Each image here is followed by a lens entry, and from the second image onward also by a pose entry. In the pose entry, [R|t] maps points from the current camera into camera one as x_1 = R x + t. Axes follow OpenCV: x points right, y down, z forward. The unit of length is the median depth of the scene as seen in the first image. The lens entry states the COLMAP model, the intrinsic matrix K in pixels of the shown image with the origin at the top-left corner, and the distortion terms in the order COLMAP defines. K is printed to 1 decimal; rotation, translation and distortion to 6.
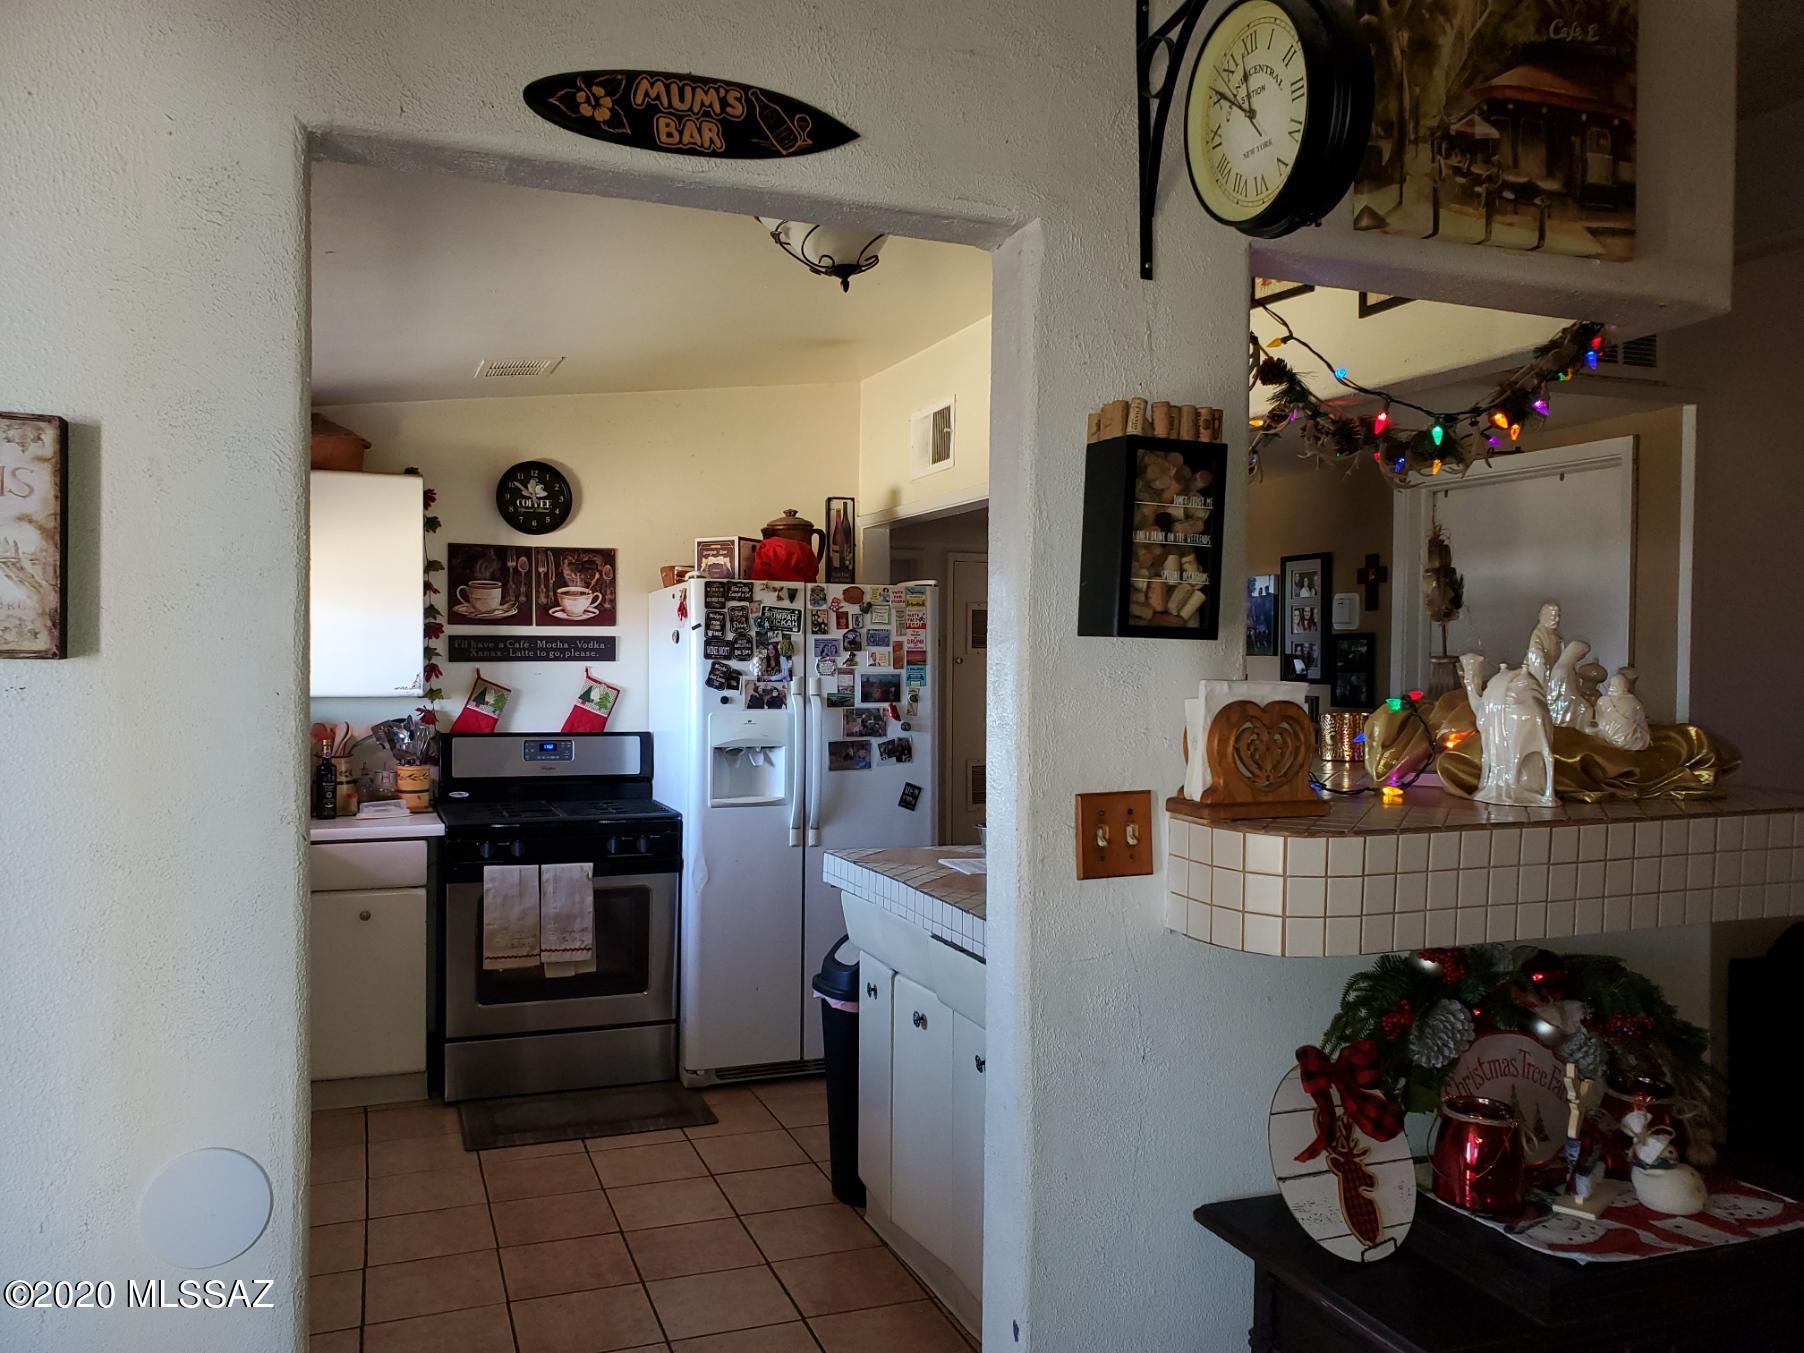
lens RADIAL K [[1391.3, 0, 902.0], [0, 1391.3, 676.5], [0, 0, 1]] dist [-0.003834, 0.000973]
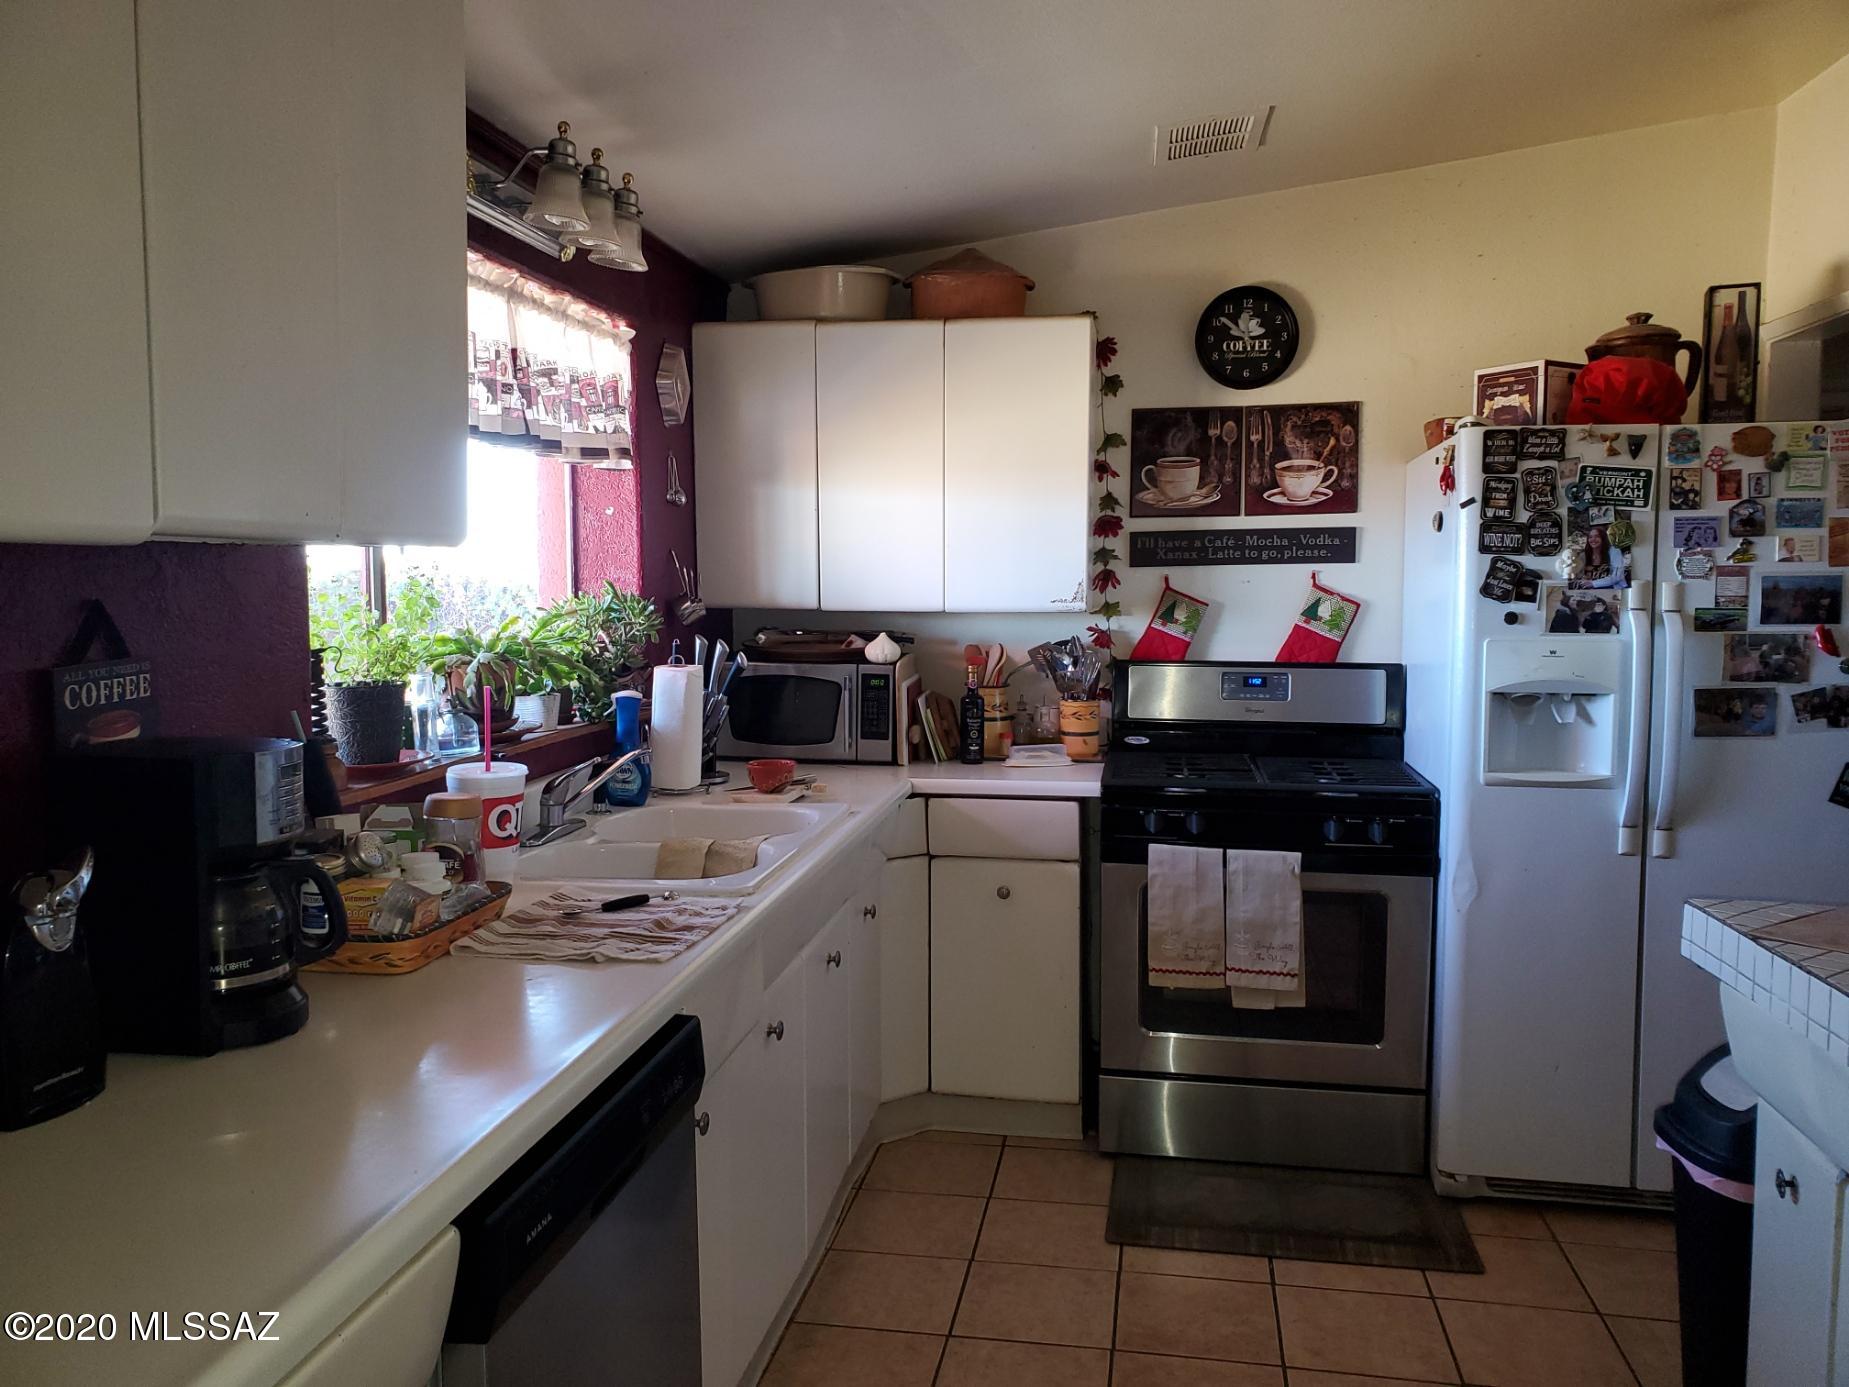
lens RADIAL K [[1462.7, 0, 924.5], [0, 1462.7, 693.5], [0, 0, 1]] dist [0.057471, -0.066662]
pose [[0.859280, 0.033386, -0.510415, -0.012562], [0.000715, 0.997788, 0.066469, 0.006073], [0.511505, -0.057480, 0.857356, 0.275767]]
